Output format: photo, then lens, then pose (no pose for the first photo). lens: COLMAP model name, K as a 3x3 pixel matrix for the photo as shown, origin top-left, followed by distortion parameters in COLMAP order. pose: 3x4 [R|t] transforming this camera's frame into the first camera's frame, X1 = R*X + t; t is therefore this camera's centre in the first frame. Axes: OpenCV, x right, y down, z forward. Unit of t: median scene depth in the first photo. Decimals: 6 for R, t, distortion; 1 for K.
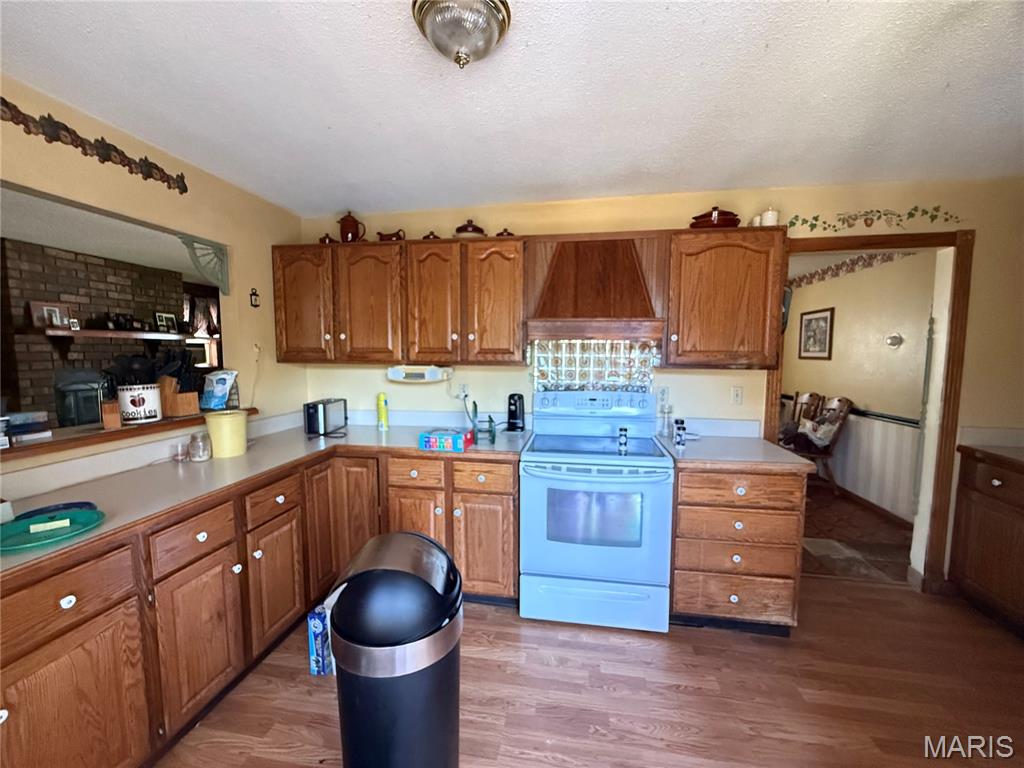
lens RADIAL K [[410.1, 0, 514.3], [0, 410.1, 387.3], [0, 0, 1]] dist [0.001452, 0.000700]
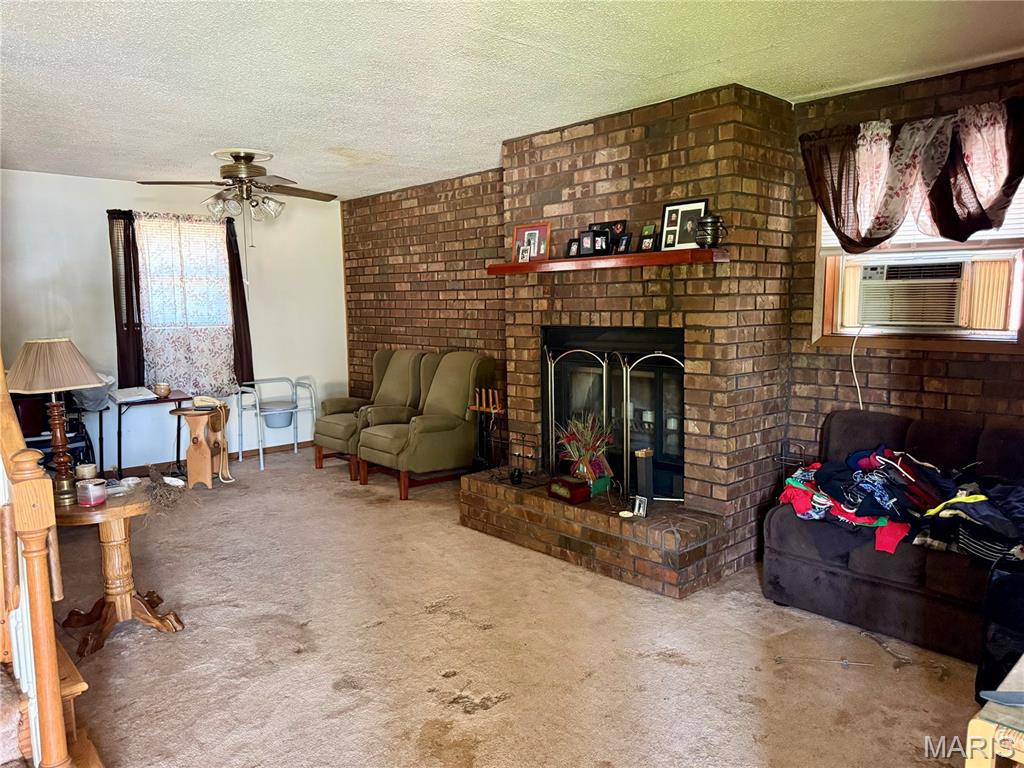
lens RADIAL K [[713.6, 0, 513.0], [0, 713.6, 390.7], [0, 0, 1]] dist [0.049775, -0.003143]
pose [[-0.610455, 0.096151, -0.786193, -0.298074], [-0.063752, 0.983419, 0.169773, -0.215402], [0.789481, 0.153760, -0.594203, 2.718483]]
